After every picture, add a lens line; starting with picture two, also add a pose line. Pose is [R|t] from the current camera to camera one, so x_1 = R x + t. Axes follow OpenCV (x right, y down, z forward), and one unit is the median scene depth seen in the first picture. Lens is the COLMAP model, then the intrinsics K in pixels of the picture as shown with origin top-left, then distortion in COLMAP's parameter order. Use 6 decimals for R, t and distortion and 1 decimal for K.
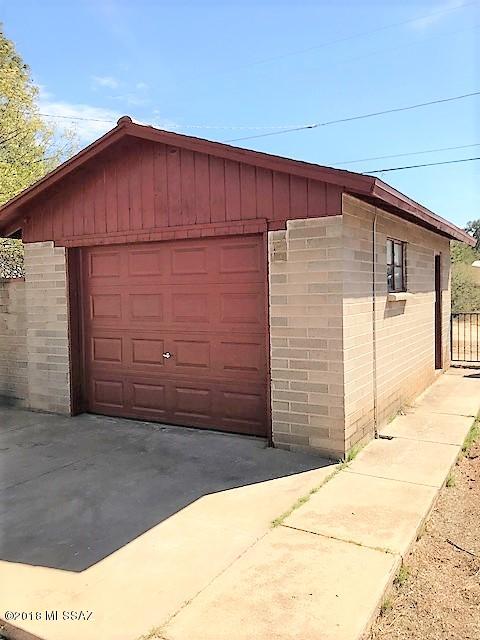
lens RADIAL K [[530.3, 0, 240.0], [0, 530.3, 320.0], [0, 0, 1]] dist [0.079928, -0.003594]
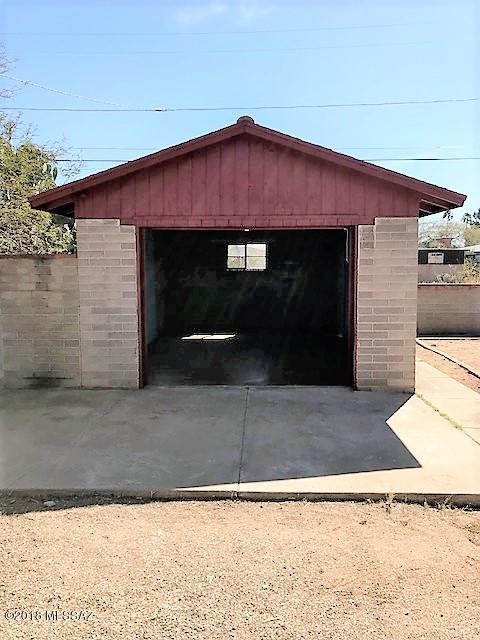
lens RADIAL K [[530.3, 0, 240.0], [0, 530.3, 320.0], [0, 0, 1]] dist [0.079928, -0.003594]
pose [[0.870704, -0.035506, 0.490524, -0.800144], [0.014118, 0.998784, 0.047235, -0.001331], [-0.491604, -0.034203, 0.870147, 0.003679]]
